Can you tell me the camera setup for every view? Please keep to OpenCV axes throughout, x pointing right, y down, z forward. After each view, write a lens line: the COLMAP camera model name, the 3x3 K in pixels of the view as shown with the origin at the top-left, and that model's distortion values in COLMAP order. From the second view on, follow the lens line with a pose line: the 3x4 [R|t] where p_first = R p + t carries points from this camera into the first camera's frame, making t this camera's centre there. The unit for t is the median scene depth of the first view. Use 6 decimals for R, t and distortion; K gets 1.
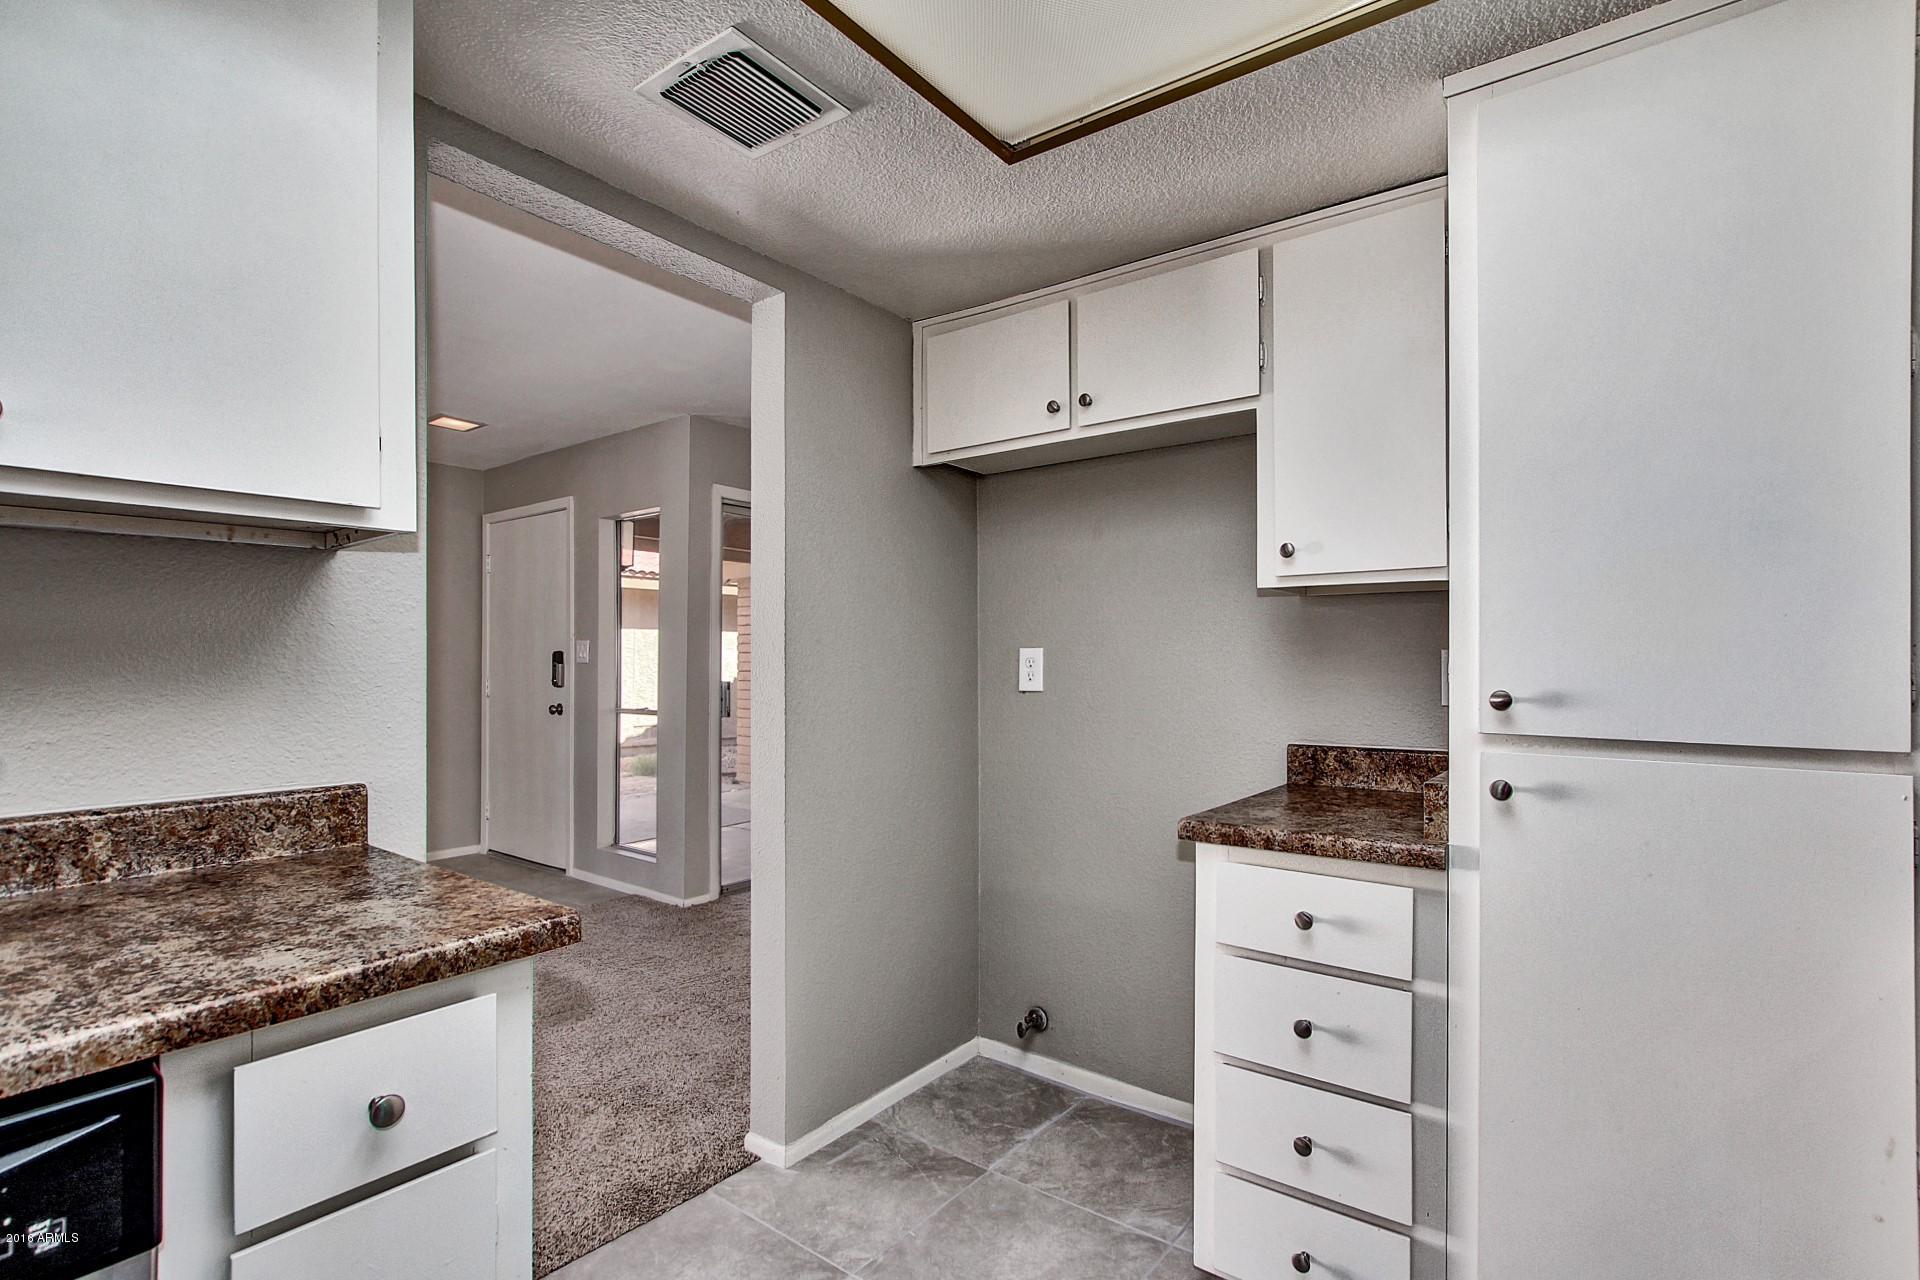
lens RADIAL K [[919.0, 0, 954.6], [0, 919.0, 643.3], [0, 0, 1]] dist [-0.001026, 0.000429]
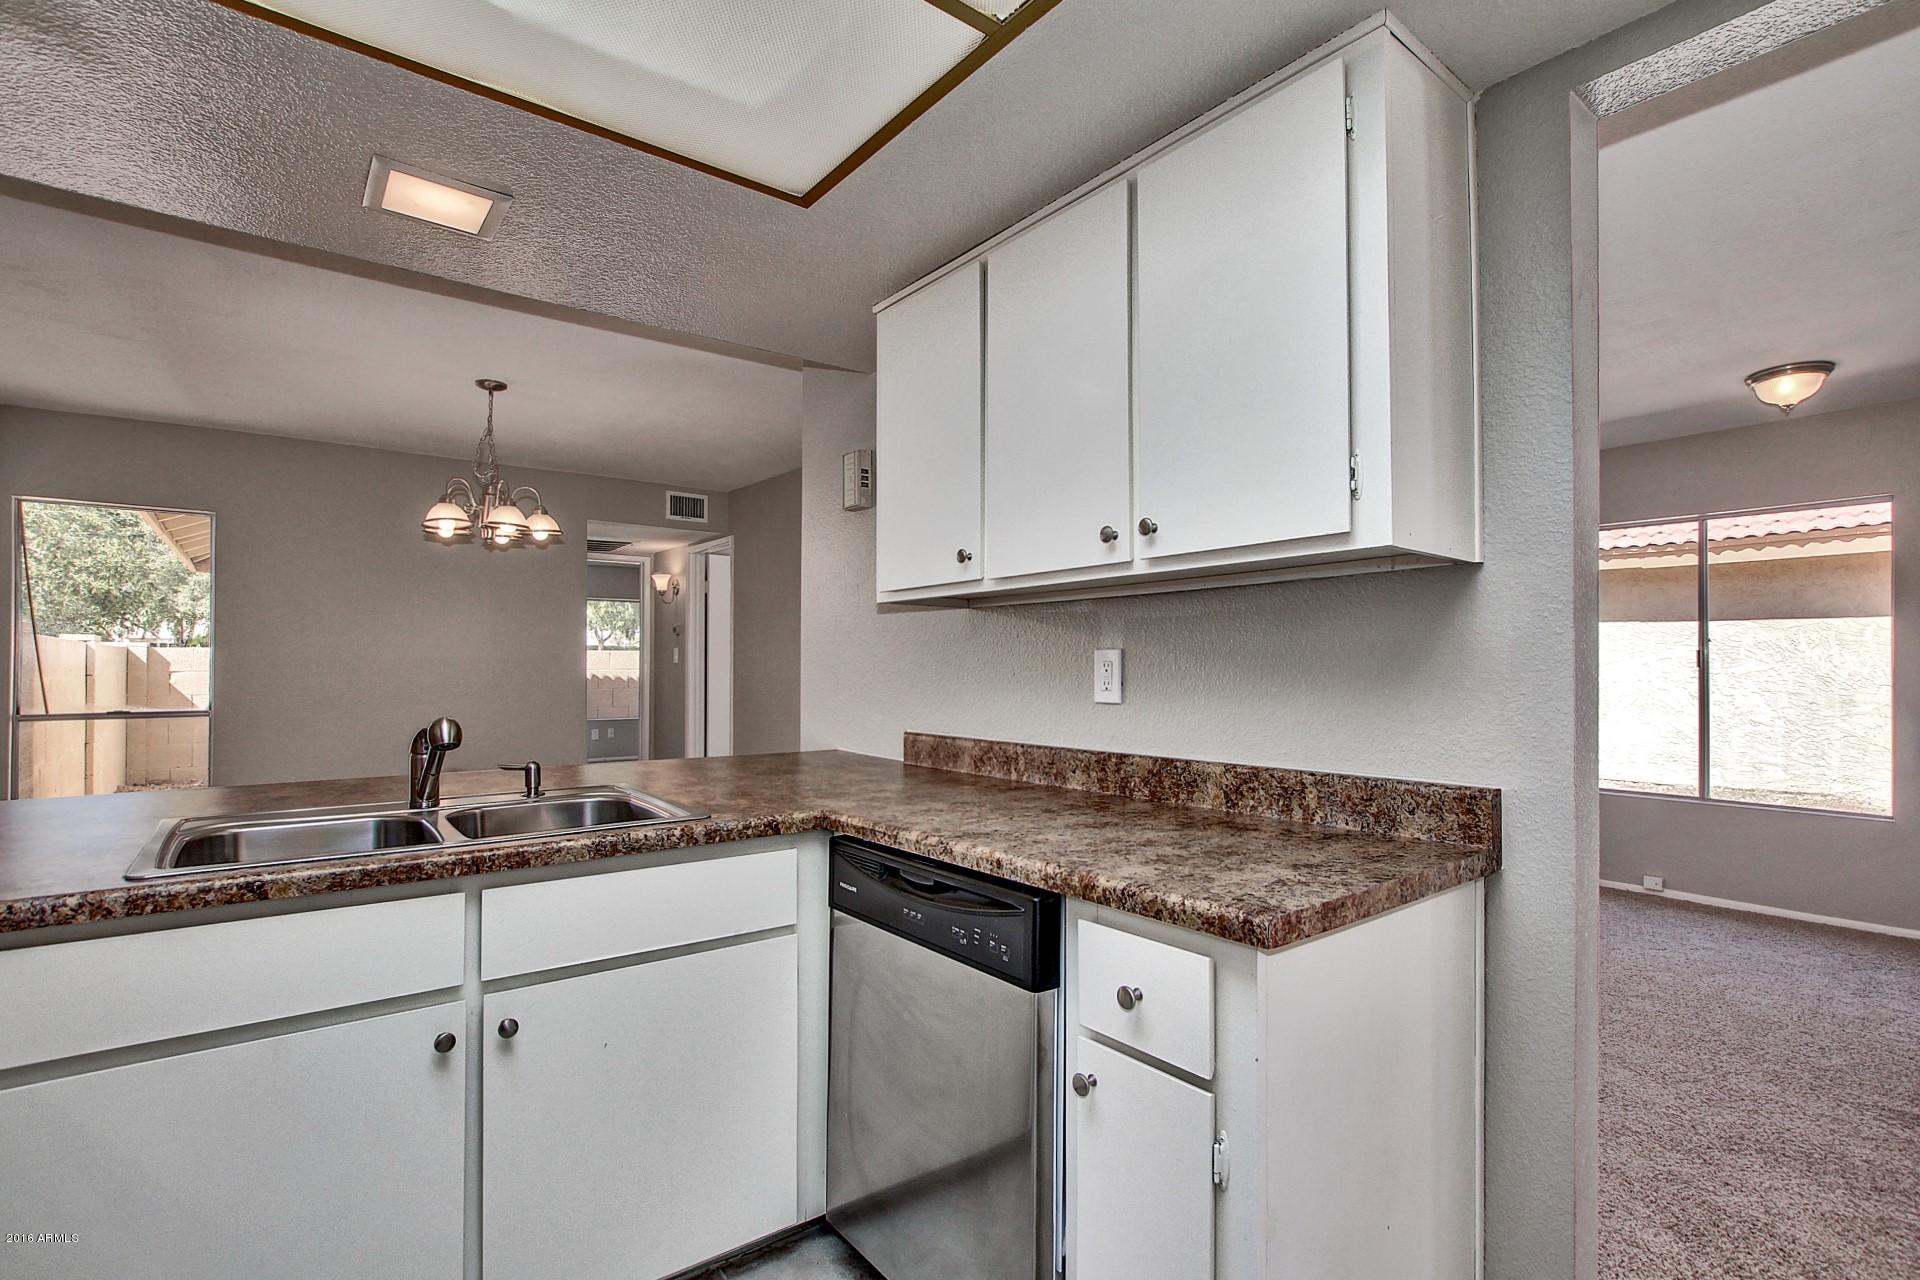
lens RADIAL K [[919.0, 0, 966.8], [0, 919.0, 643.1], [0, 0, 1]] dist [-0.001026, 0.000429]
pose [[-0.230334, -0.021168, -0.972881, 0.645319], [0.012491, 0.999617, -0.024708, 0.014450], [0.973031, -0.017843, -0.229981, 0.924439]]
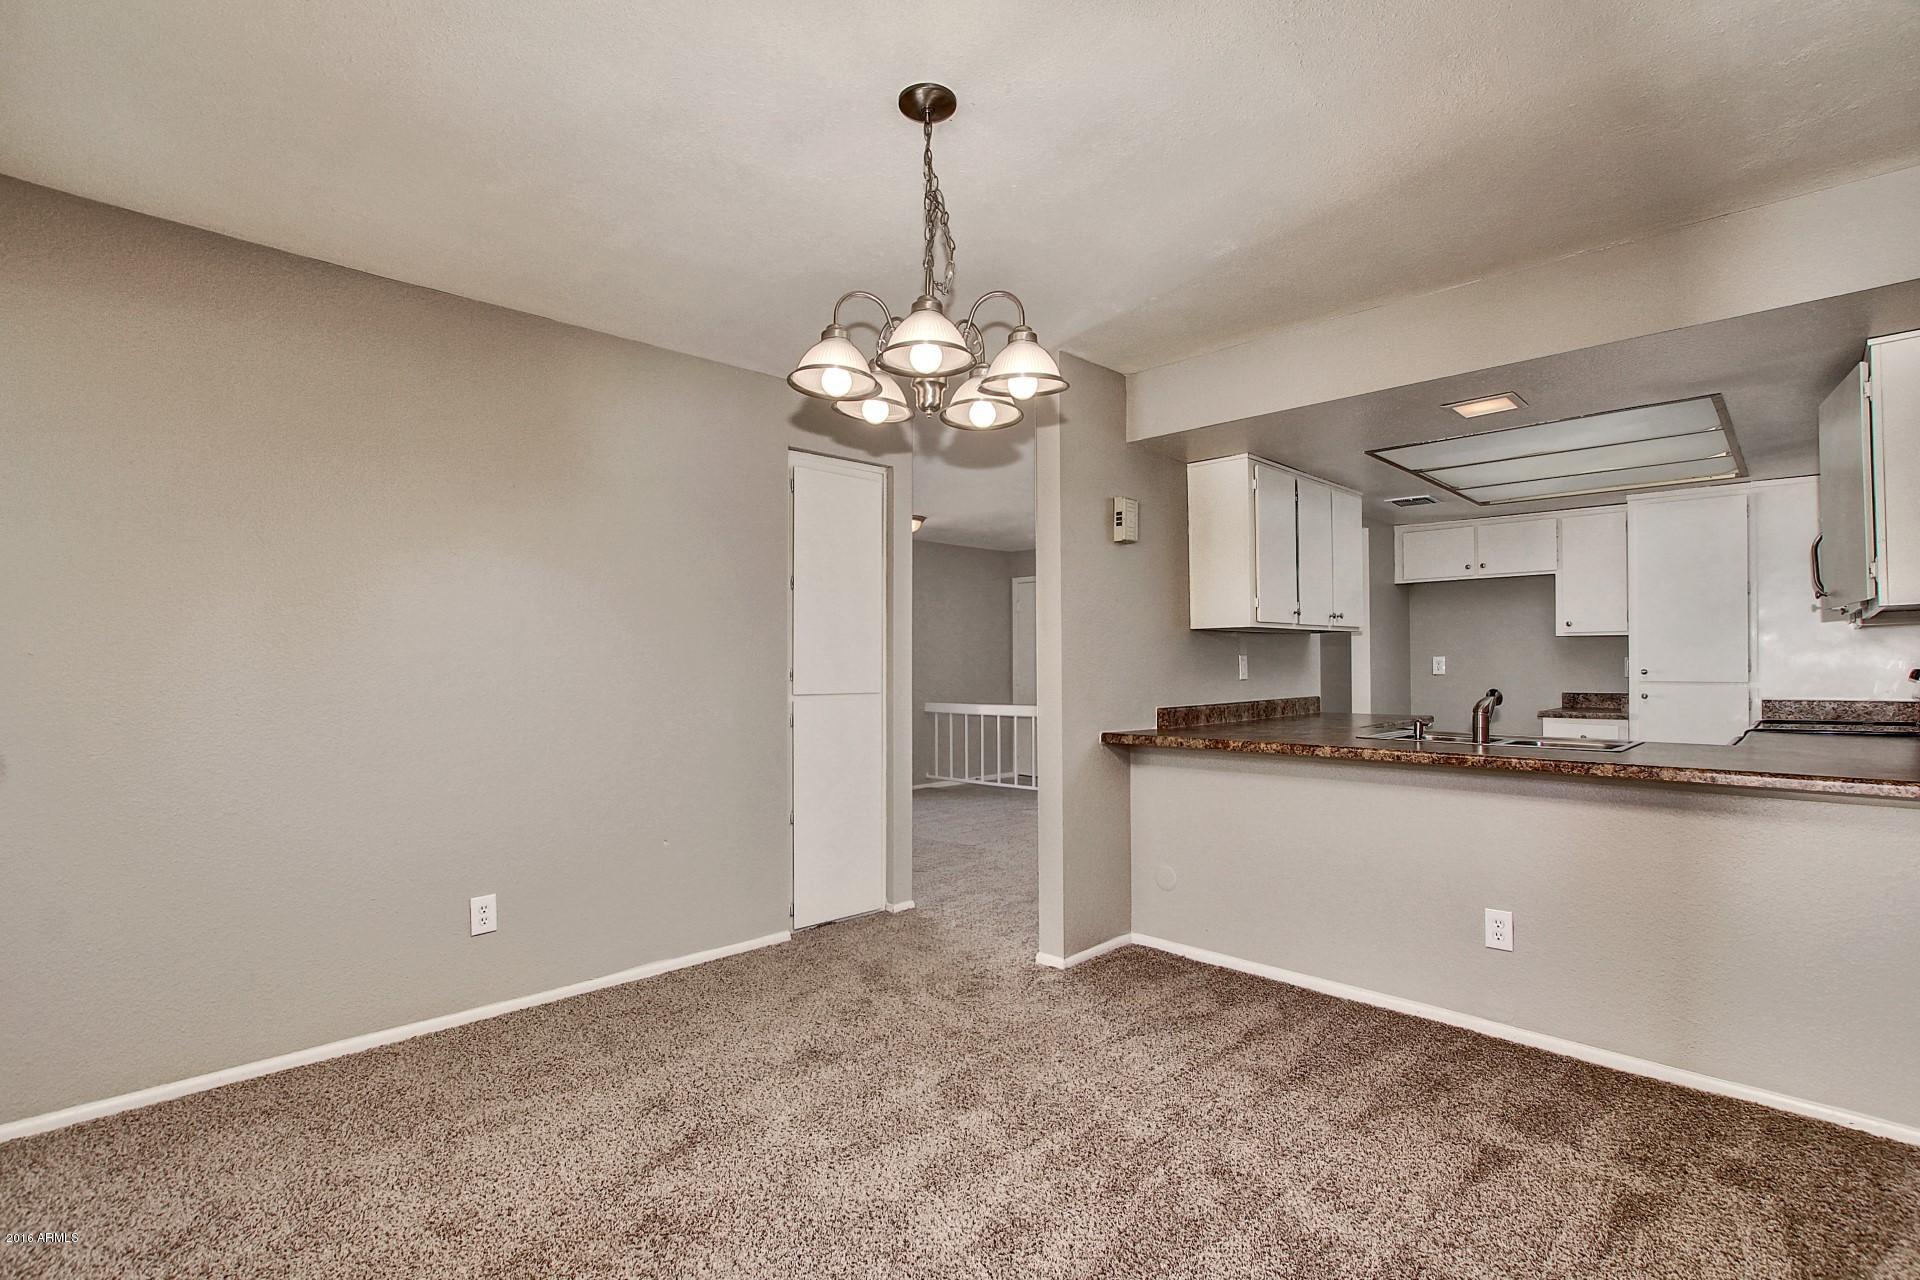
lens RADIAL K [[919.0, 0, 969.8], [0, 919.0, 650.1], [0, 0, 1]] dist [-0.001026, 0.000429]
pose [[0.993050, -0.001037, -0.117691, -0.842248], [0.001287, 0.999997, 0.002049, -0.018130], [0.117688, -0.002186, 0.993048, -1.511983]]
